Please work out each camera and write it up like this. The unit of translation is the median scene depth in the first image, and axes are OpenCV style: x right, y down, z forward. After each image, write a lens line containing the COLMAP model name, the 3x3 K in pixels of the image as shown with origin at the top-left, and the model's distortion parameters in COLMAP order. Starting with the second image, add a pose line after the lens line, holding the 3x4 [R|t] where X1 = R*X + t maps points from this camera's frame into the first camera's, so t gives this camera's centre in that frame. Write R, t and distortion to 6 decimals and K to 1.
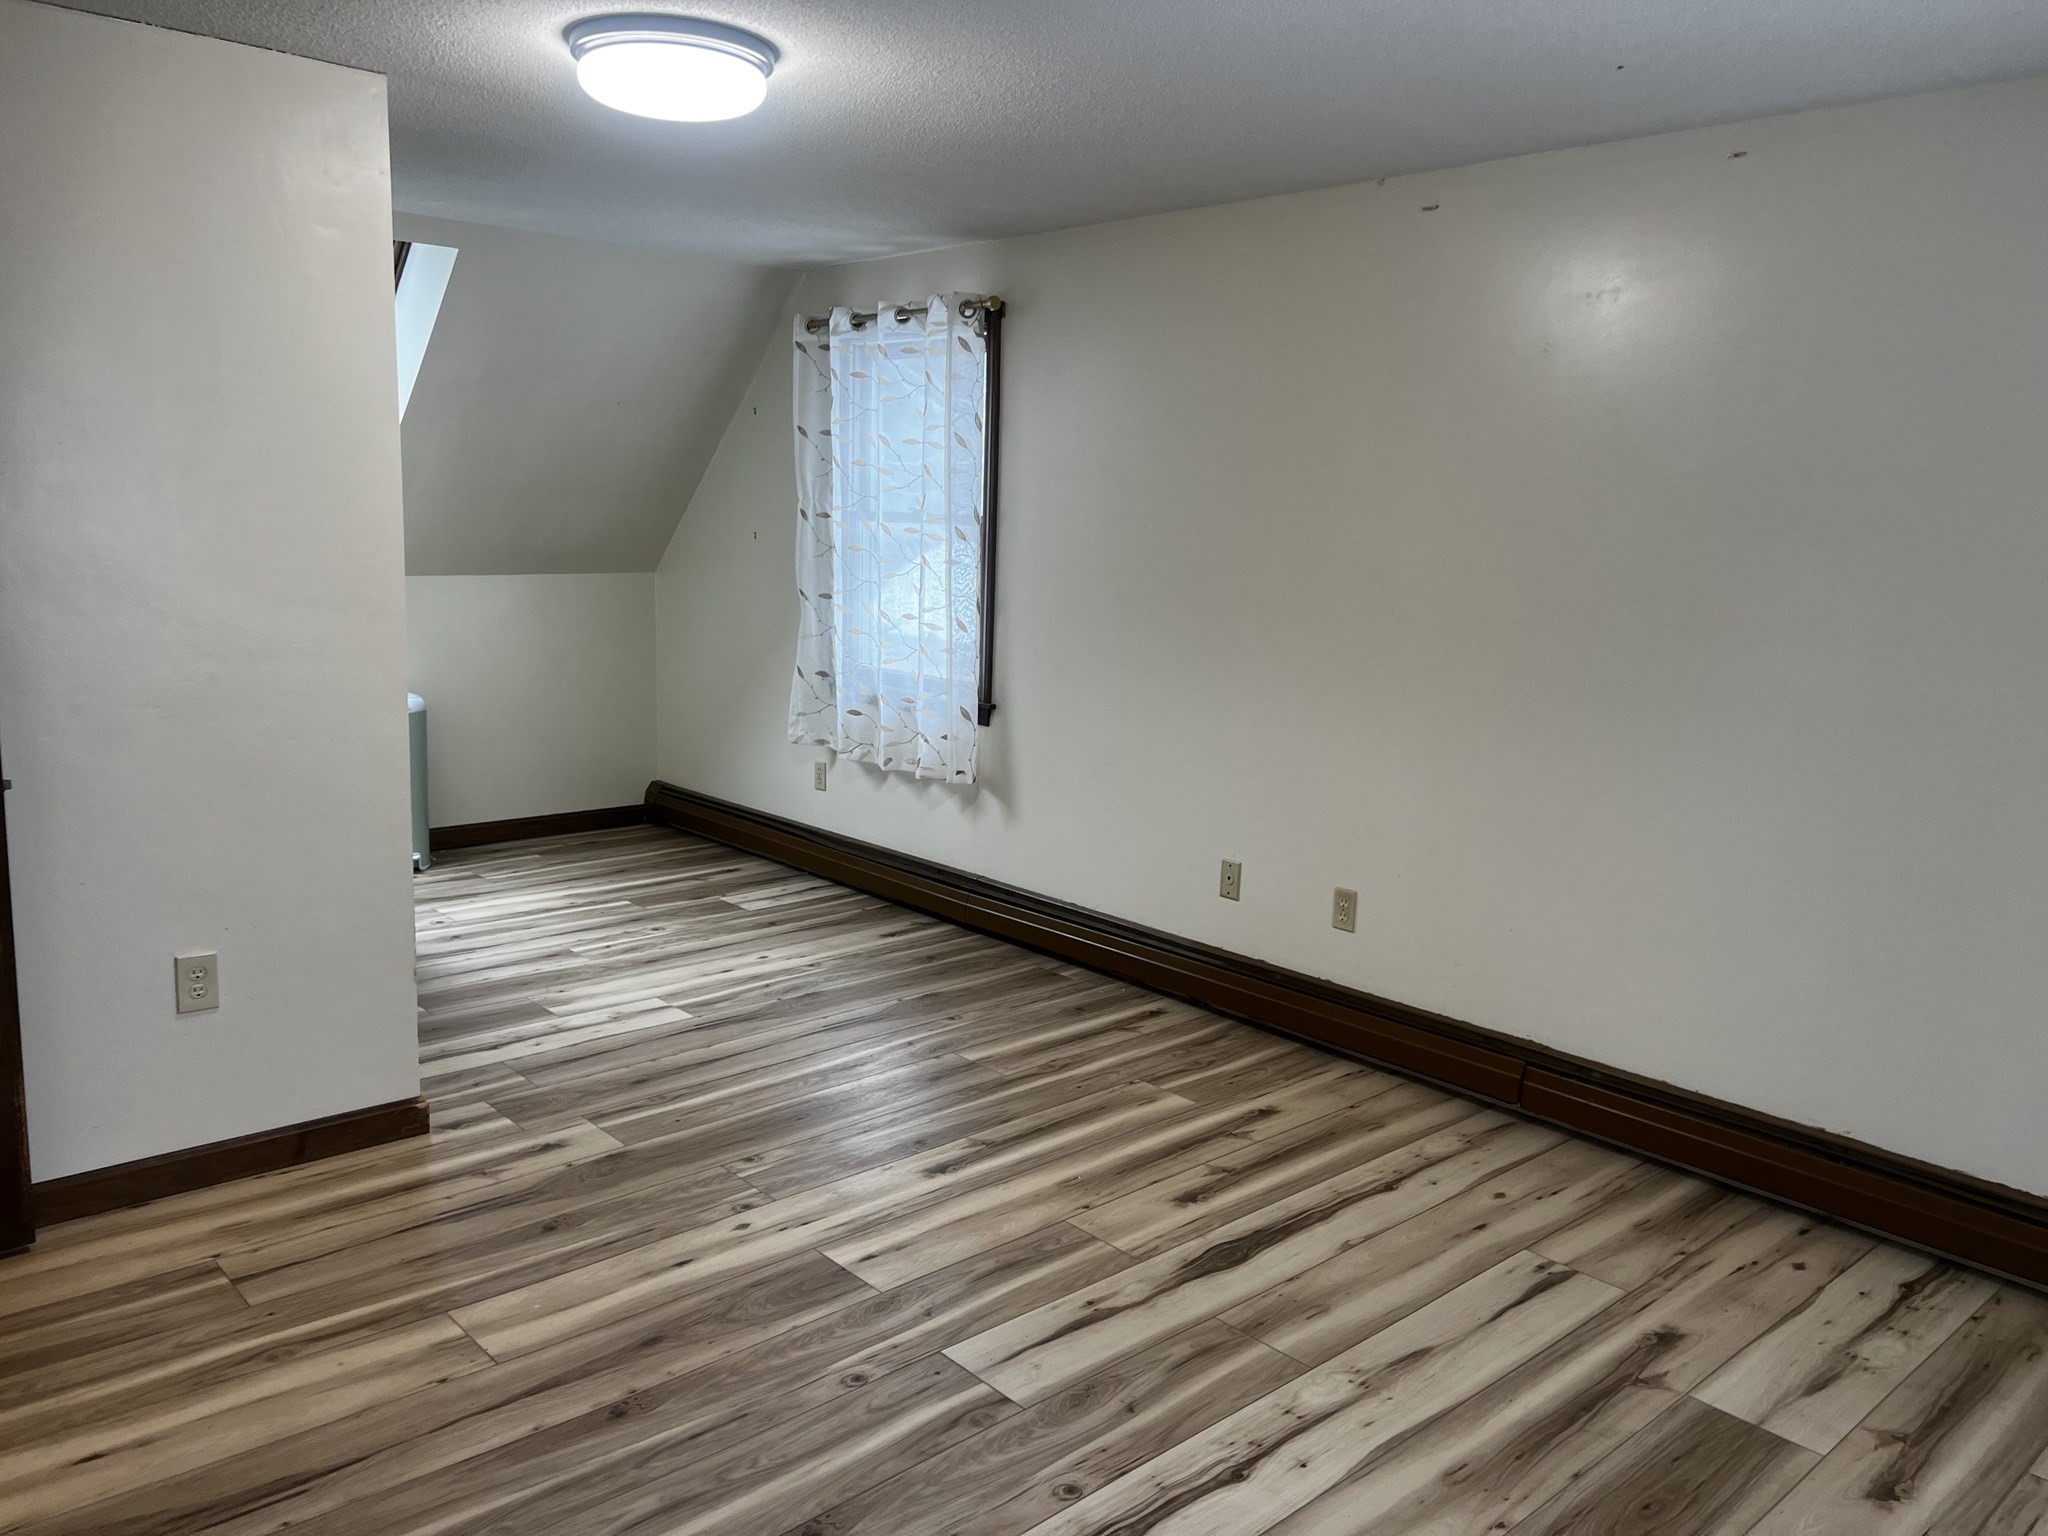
lens RADIAL K [[1533.6, 0, 1018.4], [0, 1533.6, 763.5], [0, 0, 1]] dist [0.000770, 0.000131]
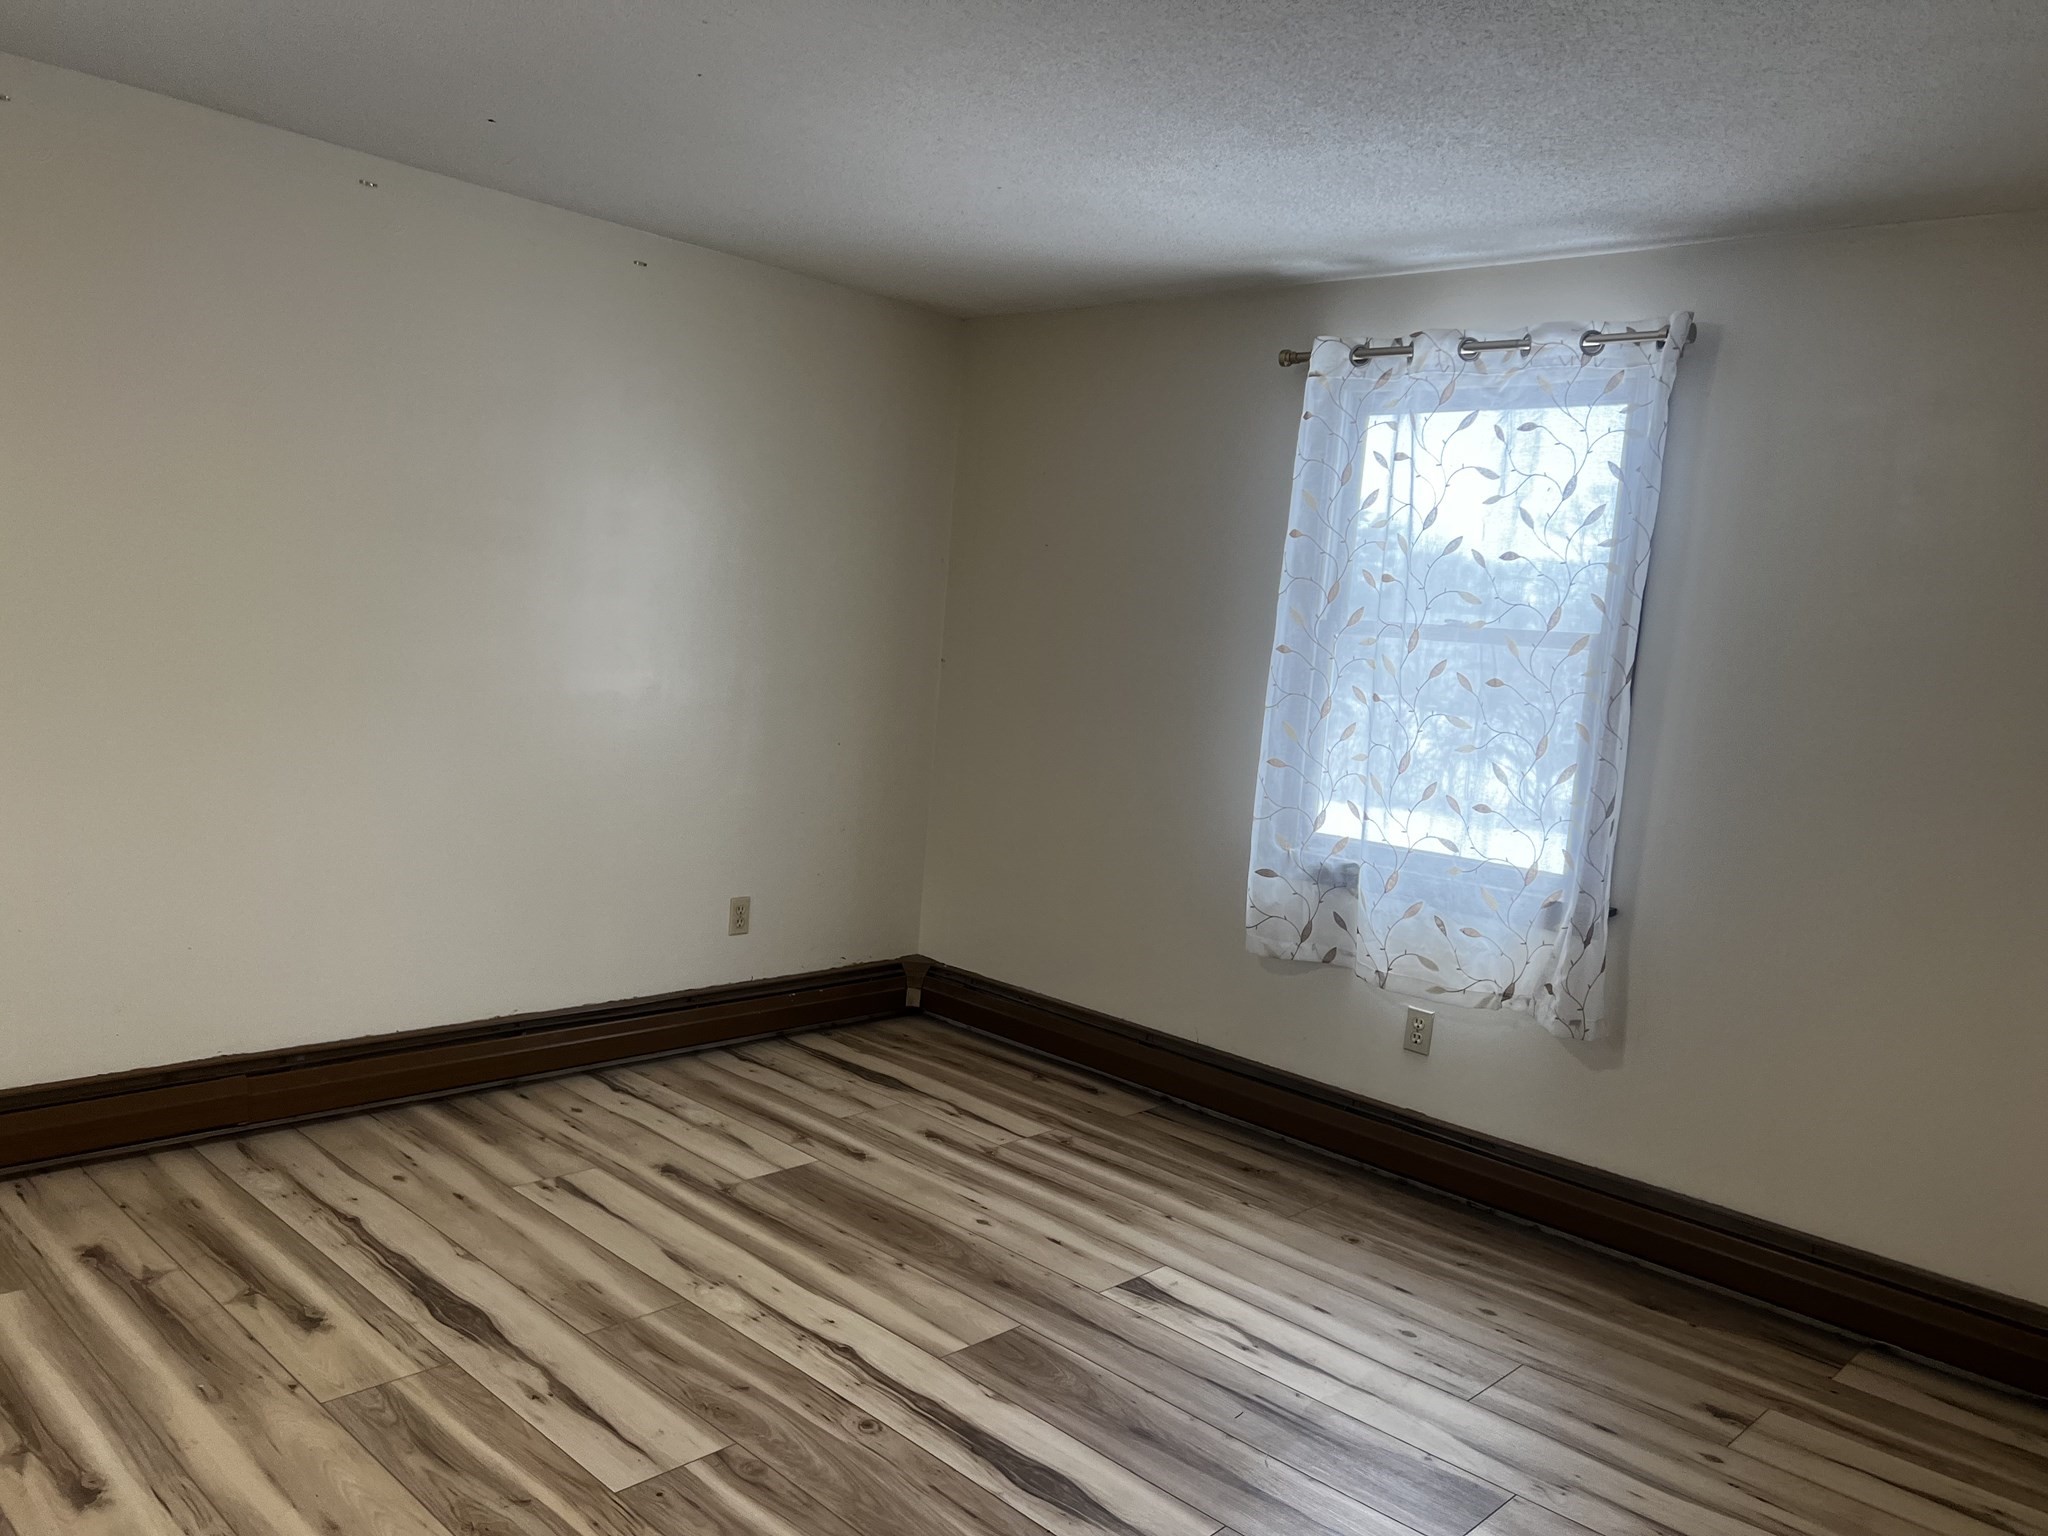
lens RADIAL K [[1533.6, 0, 1018.4], [0, 1533.6, 770.8], [0, 0, 1]] dist [0.000770, 0.000131]
pose [[-0.082363, -0.138587, 0.986919, -0.766229], [0.077880, 0.986361, 0.145008, -0.114764], [-0.993555, 0.088805, -0.070446, 0.698718]]
